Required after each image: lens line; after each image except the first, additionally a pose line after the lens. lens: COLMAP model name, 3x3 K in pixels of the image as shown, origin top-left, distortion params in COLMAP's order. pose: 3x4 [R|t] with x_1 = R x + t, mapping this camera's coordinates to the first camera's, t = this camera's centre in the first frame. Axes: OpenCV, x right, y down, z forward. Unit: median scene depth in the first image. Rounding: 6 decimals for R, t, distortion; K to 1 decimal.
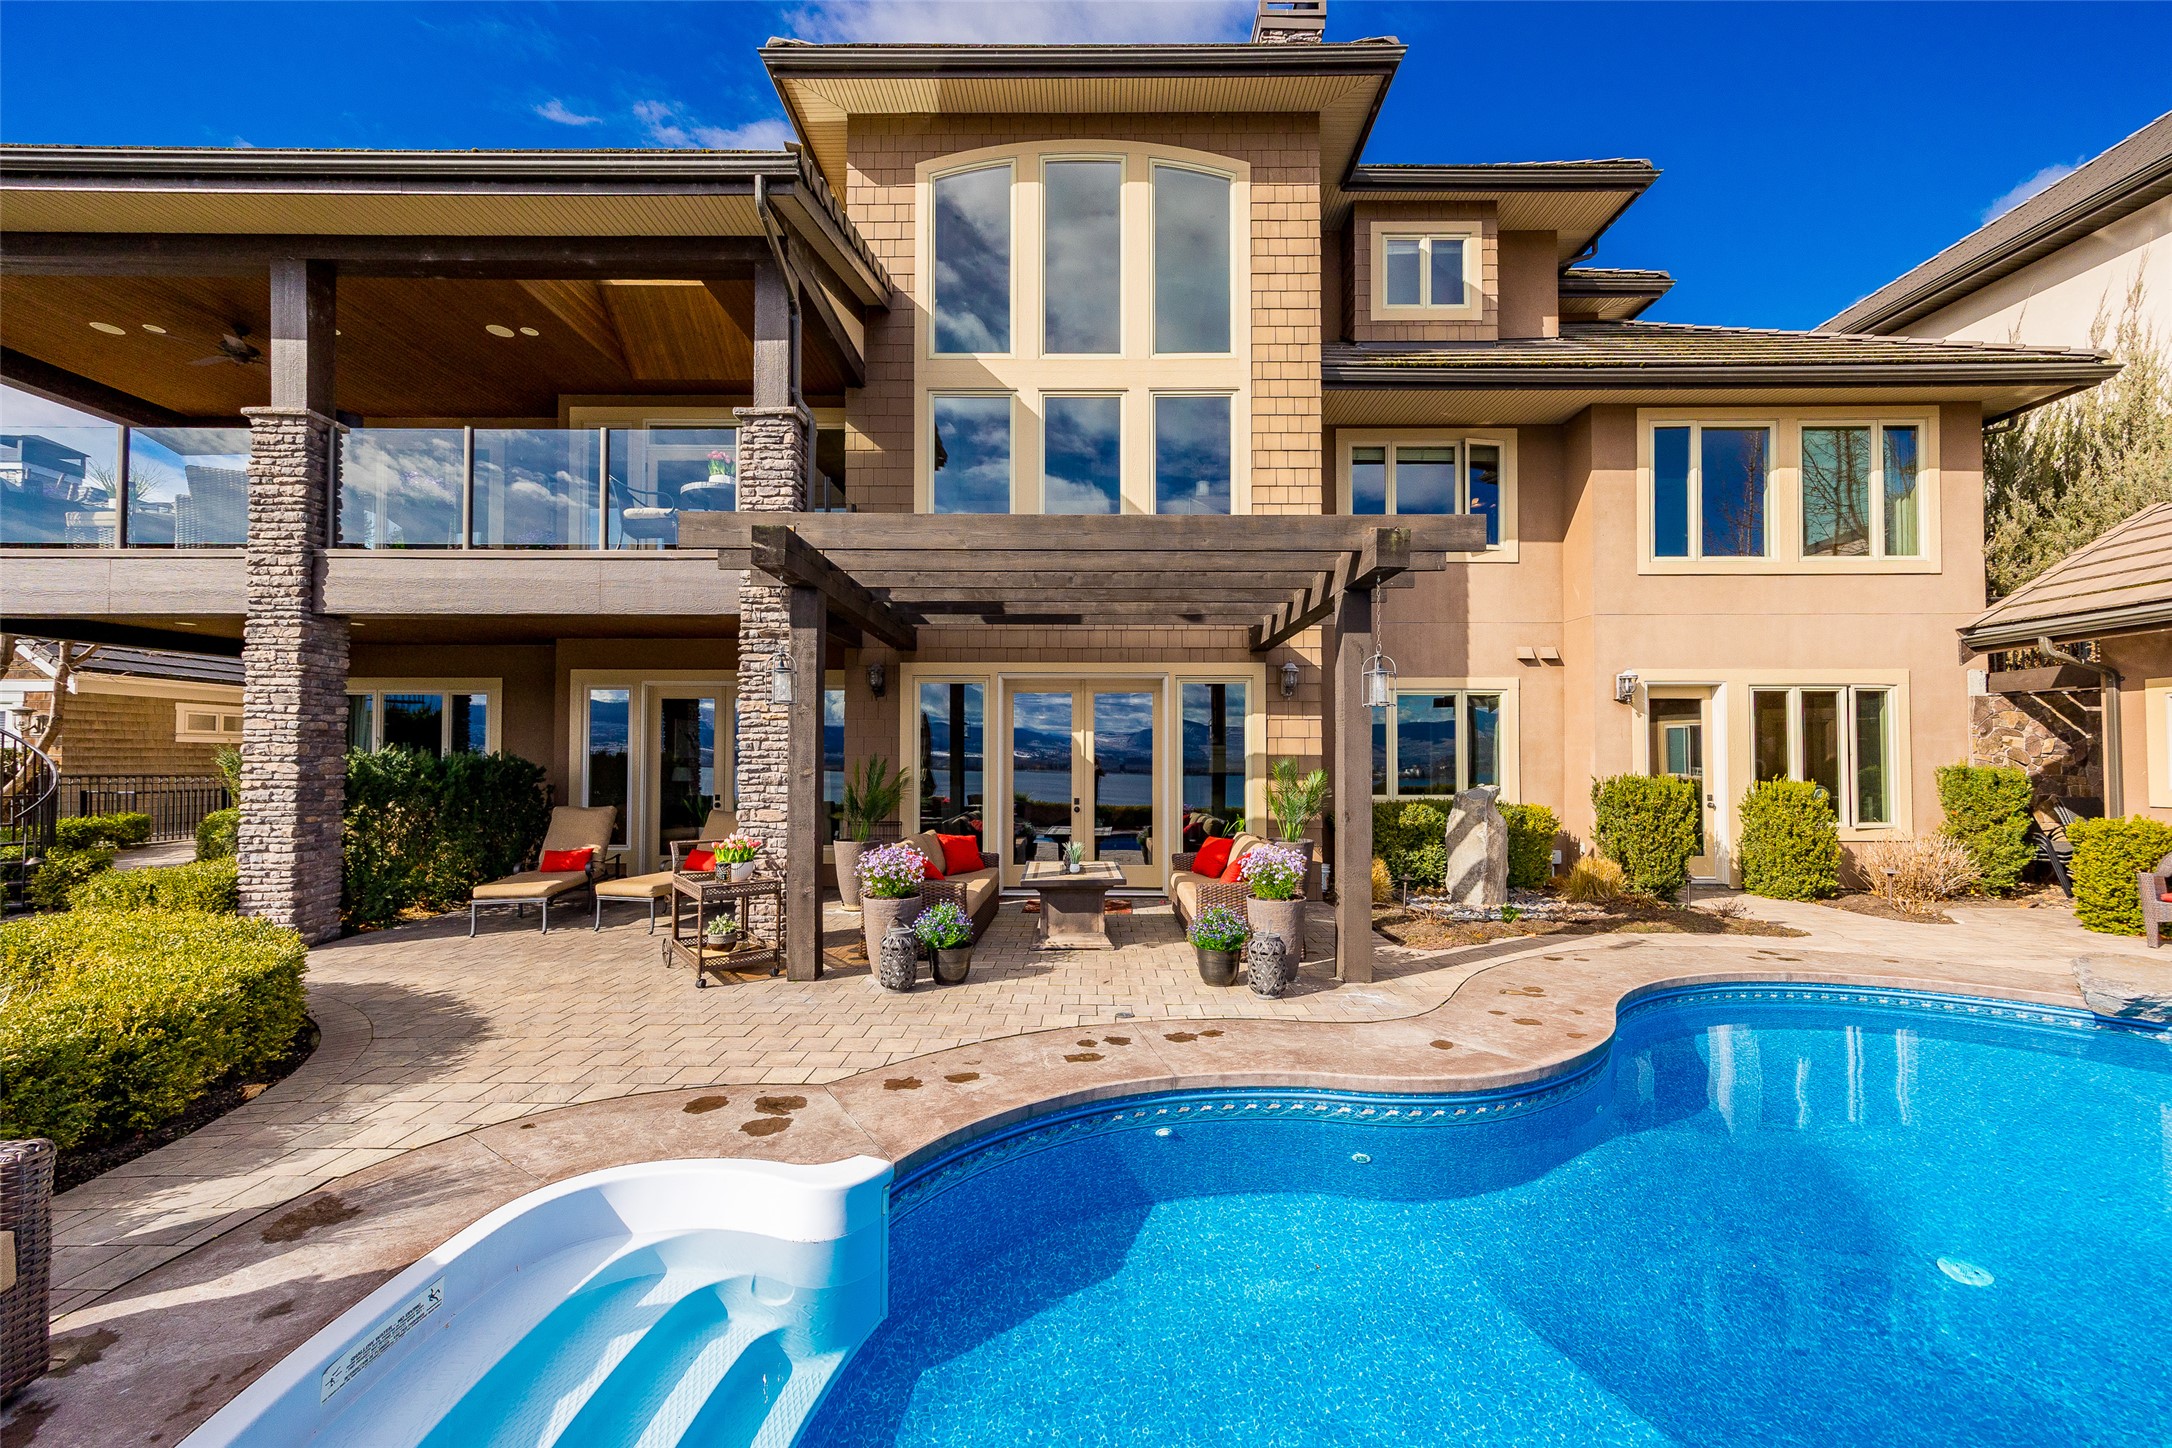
lens RADIAL K [[848.4, 0, 1101.4], [0, 848.4, 737.8], [0, 0, 1]] dist [0.010784, 0.000031]
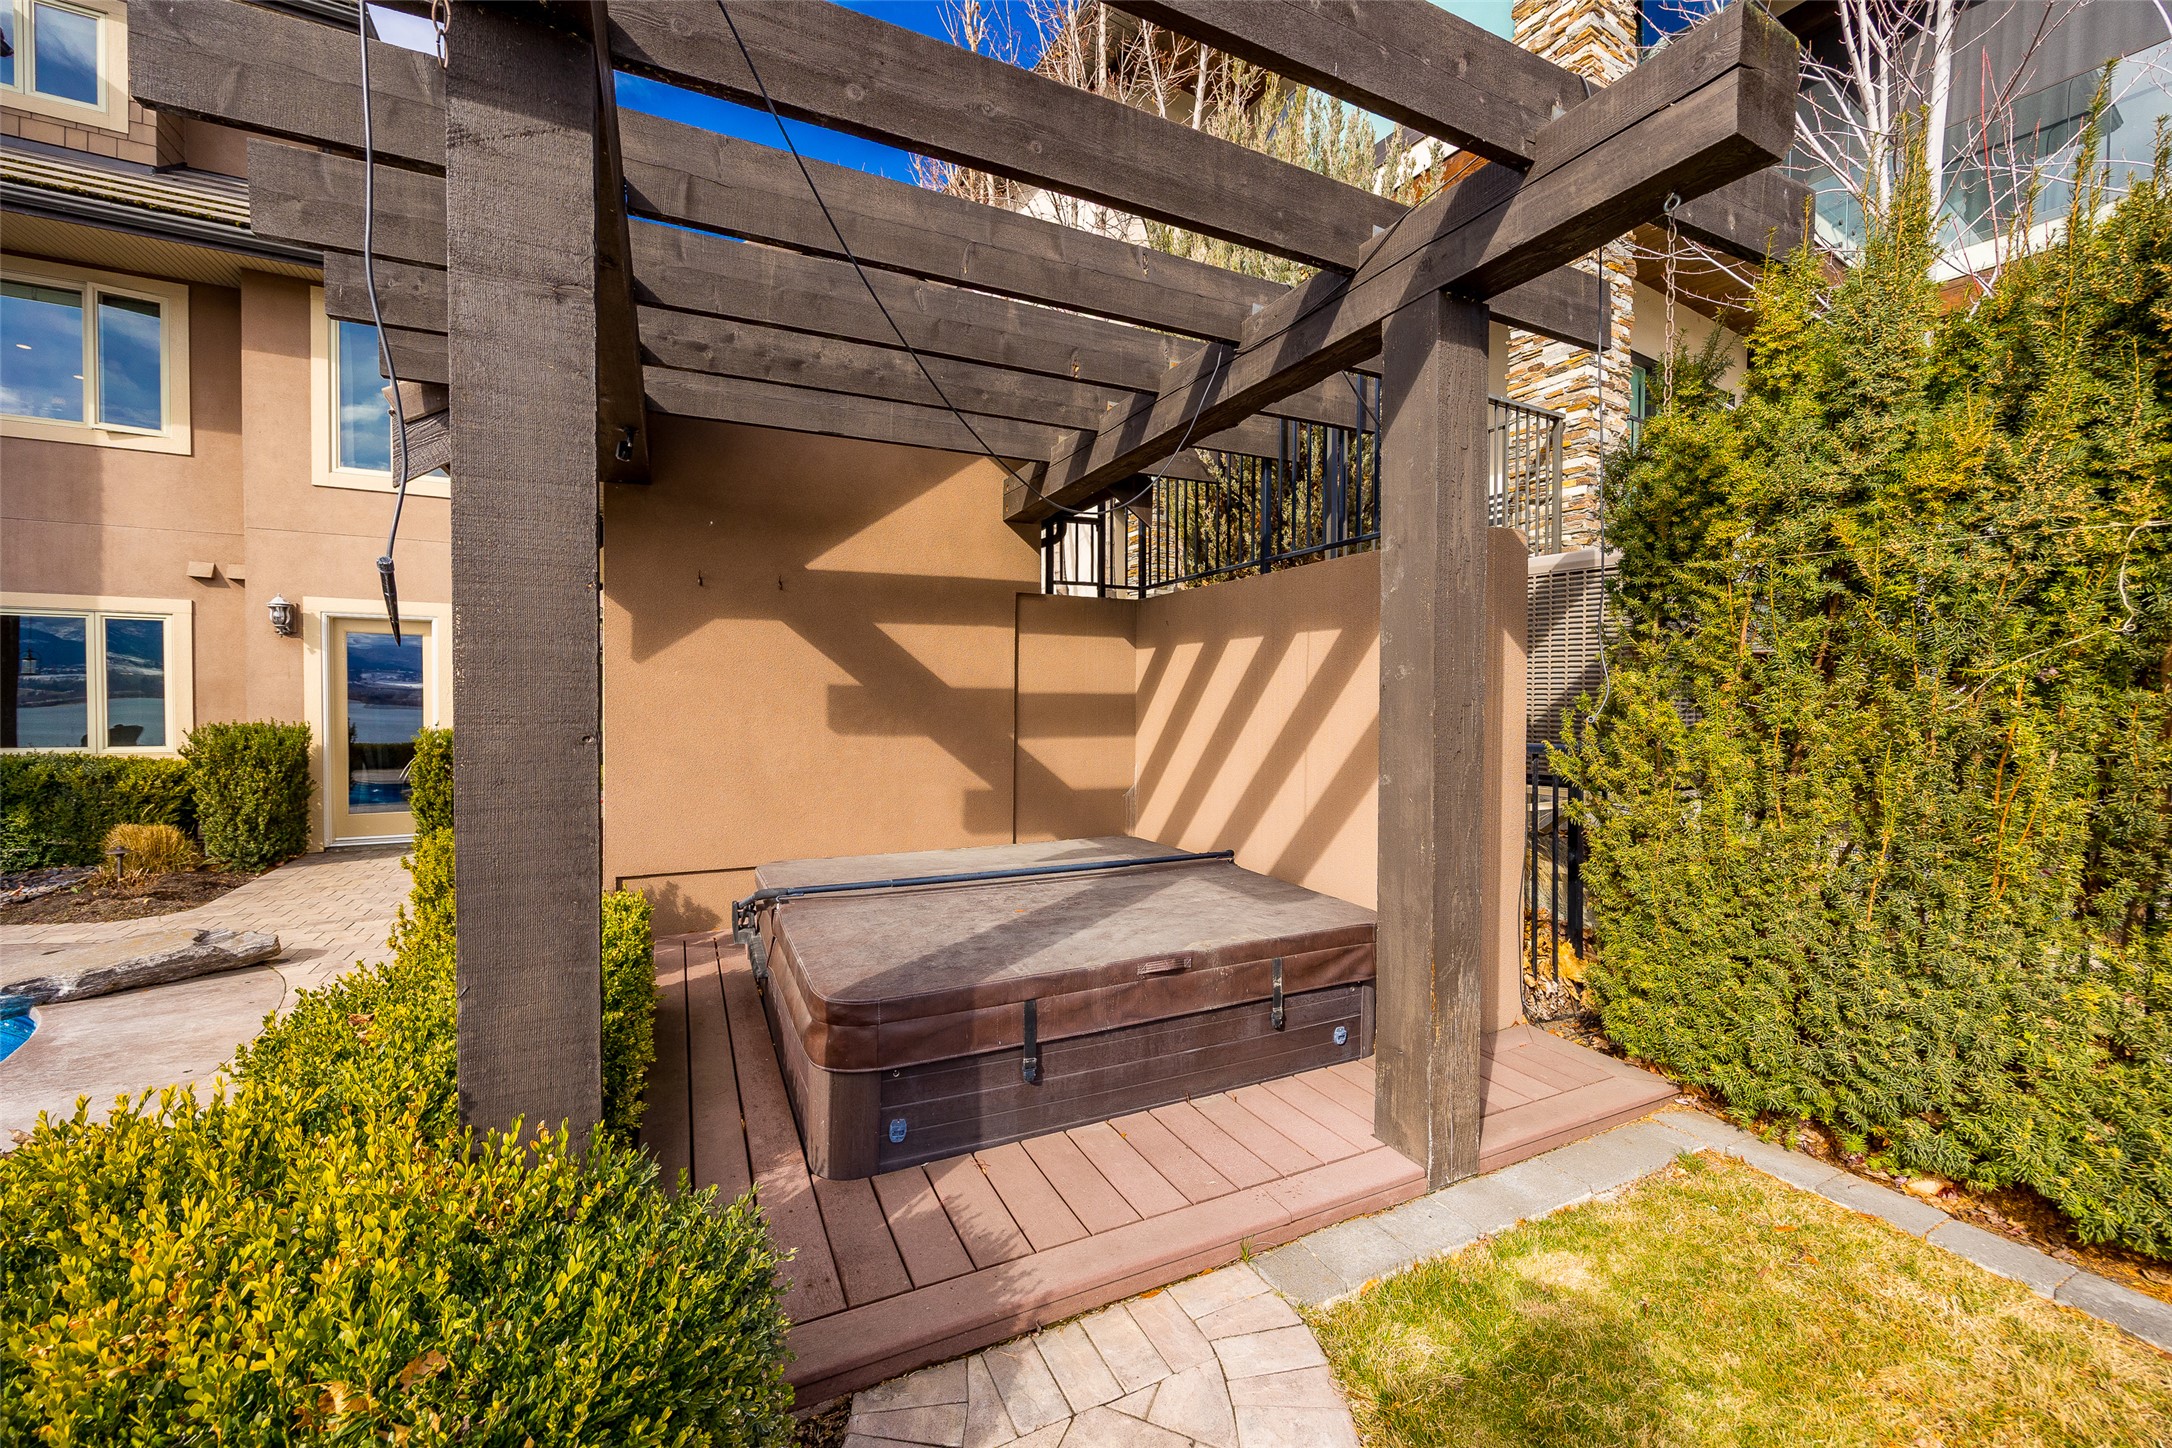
lens RADIAL K [[842.6, 0, 1086.0], [0, 842.6, 724.0], [0, 0, 1]] dist [0.000139, -0.000160]
pose [[0.902950, -0.002338, 0.429739, 1.265571], [-0.015690, 0.999139, 0.038403, 0.002266], [-0.429459, -0.041419, 0.902136, -0.115066]]
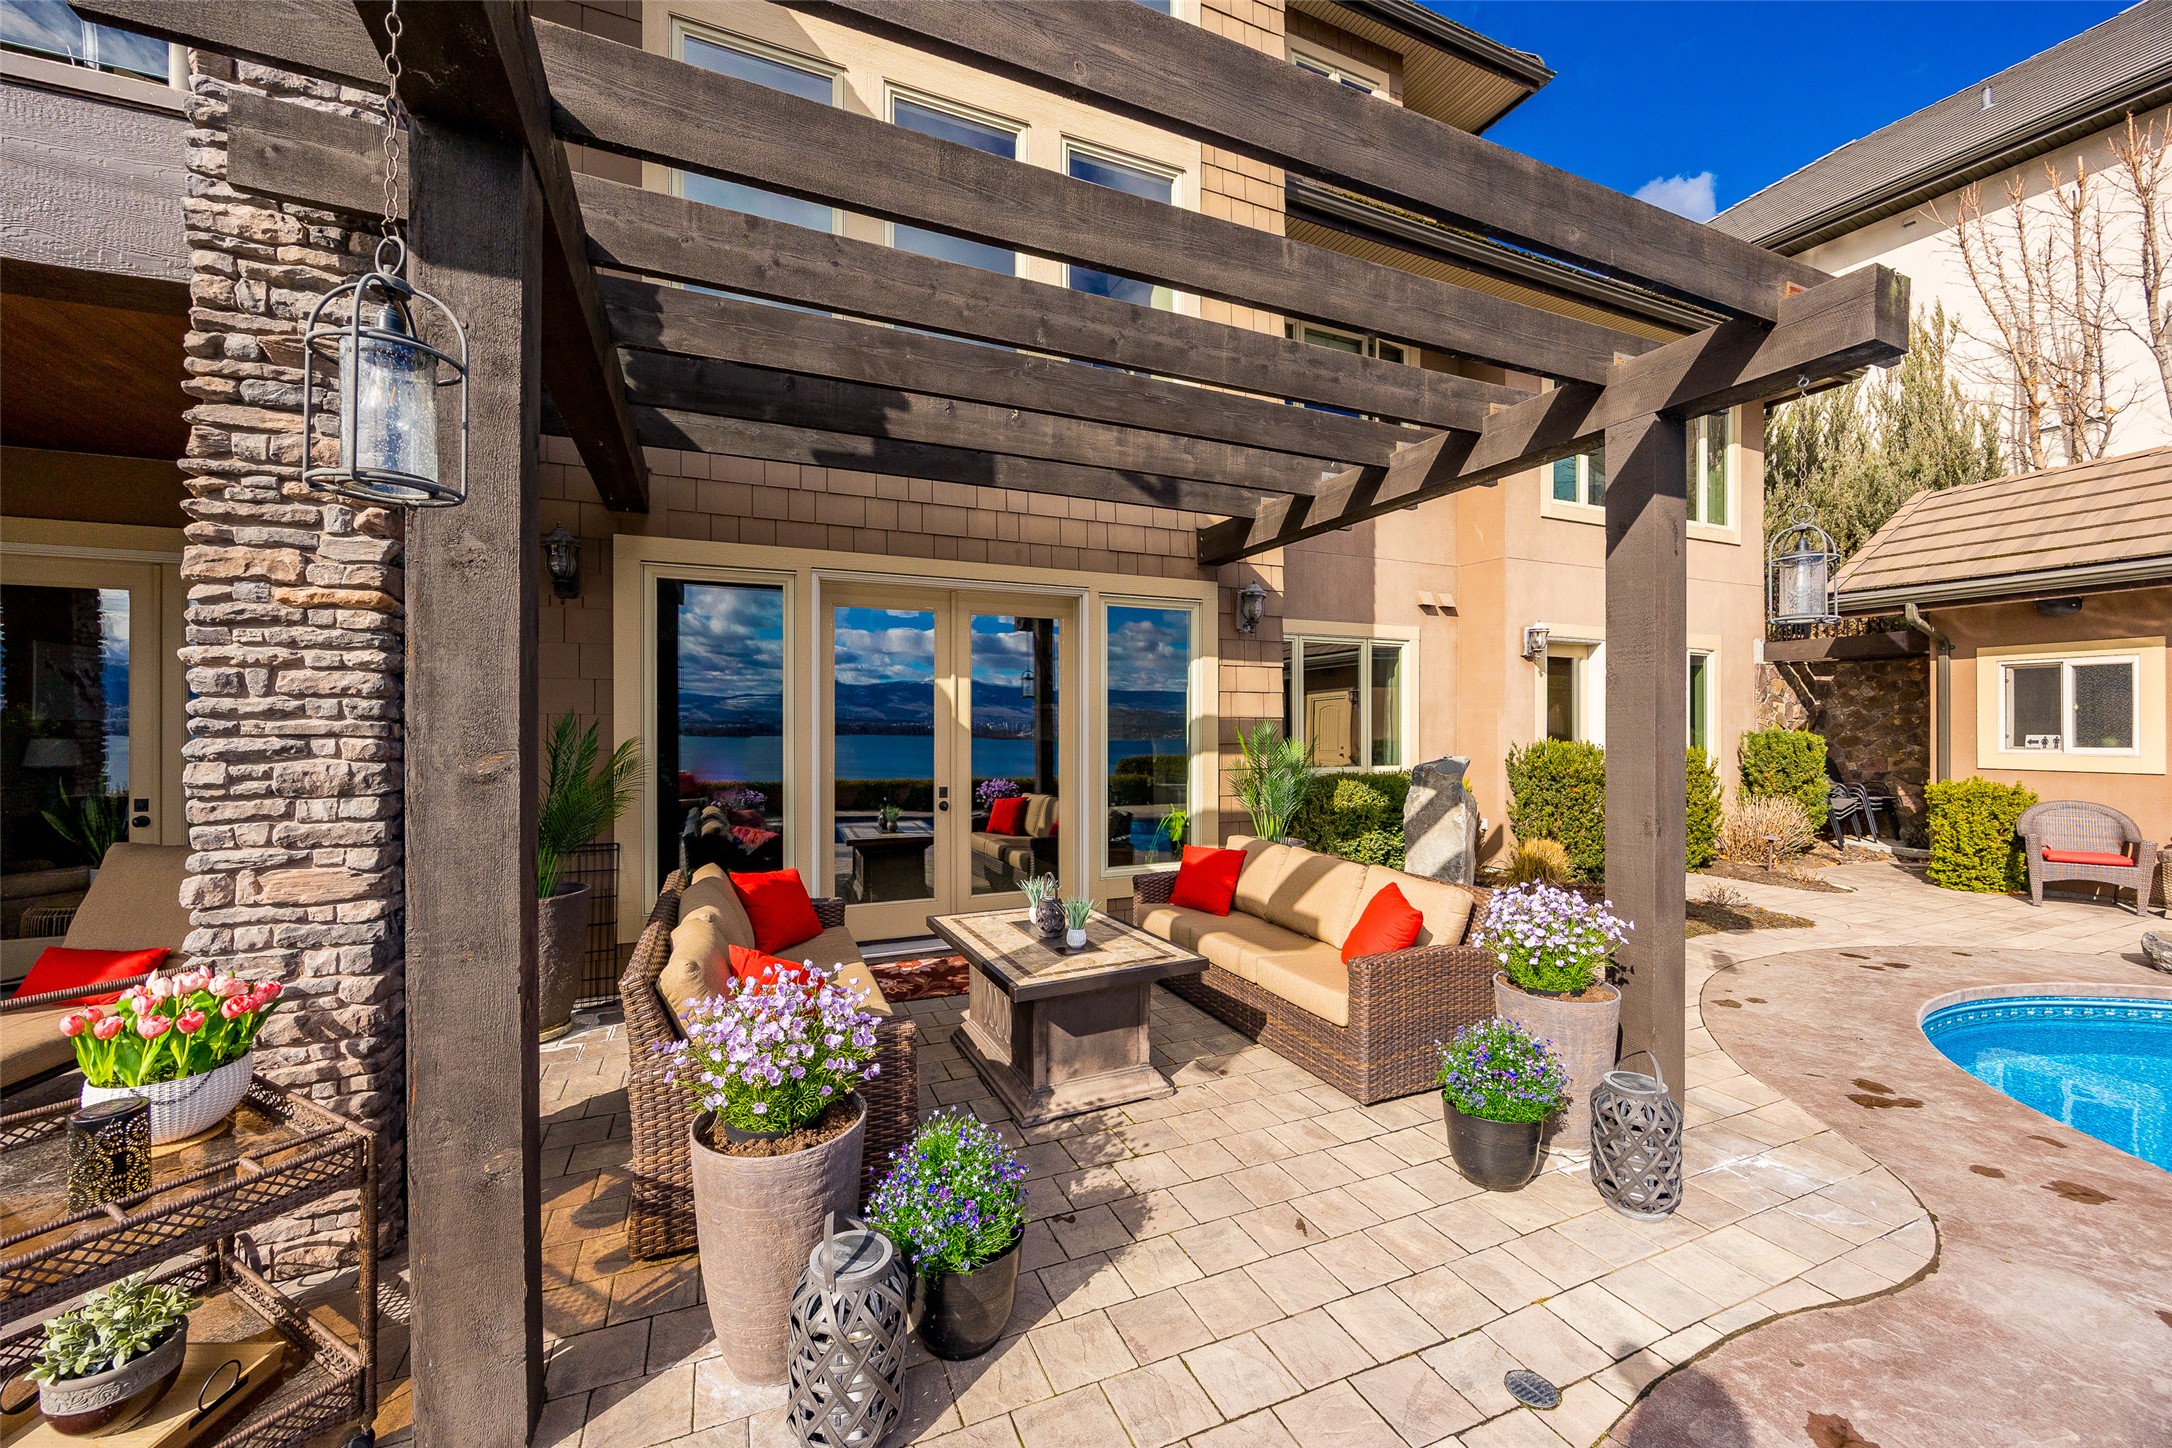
lens RADIAL K [[842.6, 0, 1086.0], [0, 842.6, 724.0], [0, 0, 1]] dist [0.000139, -0.000160]
pose [[0.919726, 0.000281, 0.392561, -0.205011], [-0.010372, 0.999668, 0.023586, 0.012967], [-0.392424, -0.025764, 0.919423, 0.492372]]
